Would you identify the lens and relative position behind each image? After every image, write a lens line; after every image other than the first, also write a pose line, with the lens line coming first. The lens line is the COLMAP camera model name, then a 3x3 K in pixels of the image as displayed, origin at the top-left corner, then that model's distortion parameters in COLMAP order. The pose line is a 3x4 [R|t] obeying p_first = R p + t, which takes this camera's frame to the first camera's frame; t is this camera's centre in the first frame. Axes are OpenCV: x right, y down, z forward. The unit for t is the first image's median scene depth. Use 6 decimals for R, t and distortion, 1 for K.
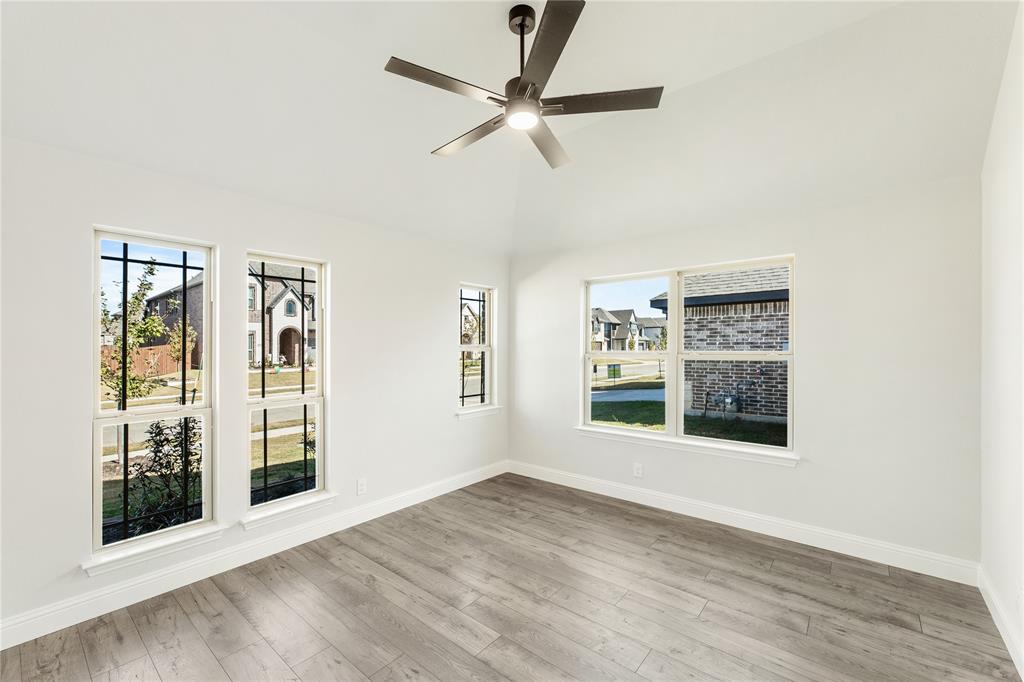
lens RADIAL K [[421.2, 0, 502.7], [0, 421.2, 350.6], [0, 0, 1]] dist [0.001353, -0.000758]
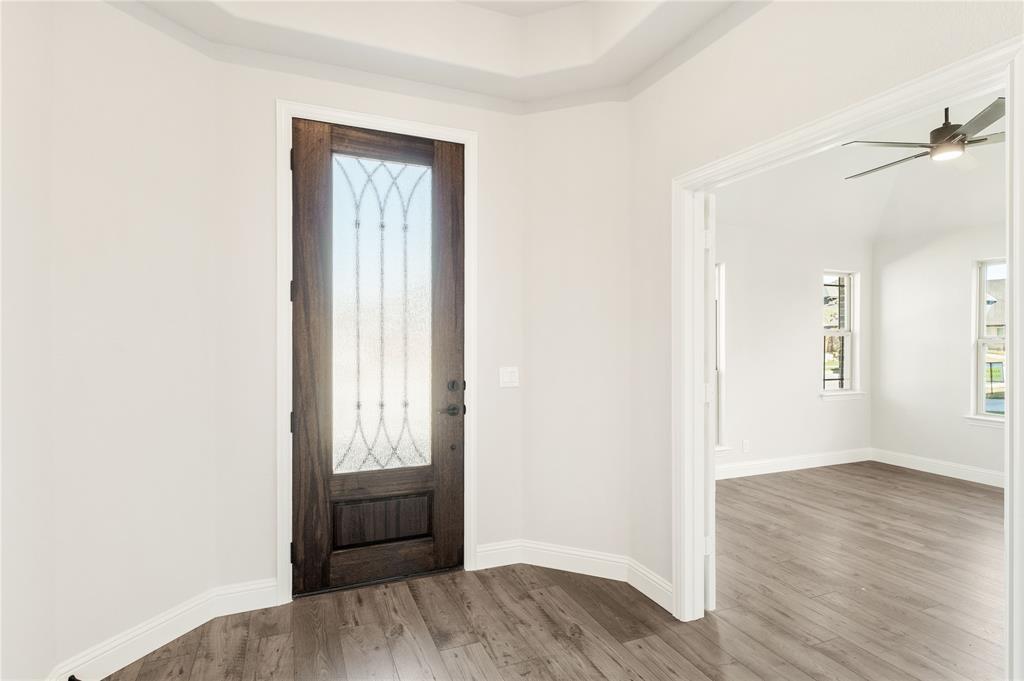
lens RADIAL K [[513.5, 0, 519.3], [0, 513.5, 331.3], [0, 0, 1]] dist [0.004008, -0.003492]
pose [[0.888605, 0.000810, -0.458673, -0.175180], [-0.008772, 0.999846, -0.015228, 0.016094], [0.458590, 0.017555, 0.888475, -0.455105]]
